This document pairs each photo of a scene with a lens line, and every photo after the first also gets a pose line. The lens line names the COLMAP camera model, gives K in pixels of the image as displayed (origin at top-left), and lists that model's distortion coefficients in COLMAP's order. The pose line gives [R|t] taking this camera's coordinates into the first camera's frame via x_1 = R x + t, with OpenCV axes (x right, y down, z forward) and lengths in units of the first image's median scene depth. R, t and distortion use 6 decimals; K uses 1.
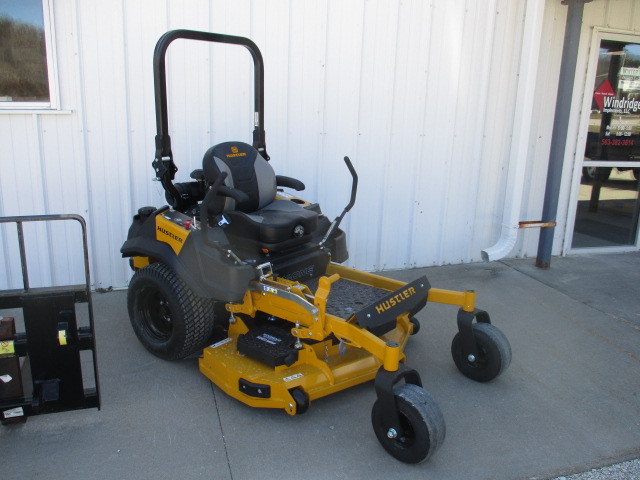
lens RADIAL K [[558.2, 0, 316.3], [0, 558.2, 244.3], [0, 0, 1]] dist [-0.019700, -0.029311]
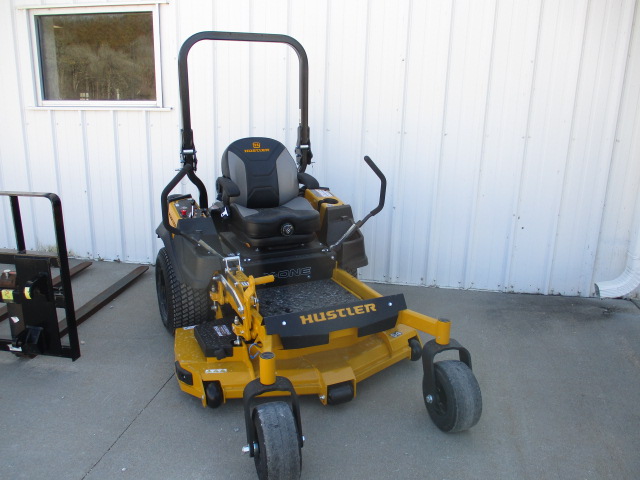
lens RADIAL K [[558.2, 0, 318.5], [0, 558.2, 240.4], [0, 0, 1]] dist [-0.019700, -0.029311]
pose [[0.874356, 0.107646, -0.473196, 0.484217], [-0.112380, 0.993496, 0.018355, -0.029026], [0.472094, 0.037129, 0.880766, 0.165999]]
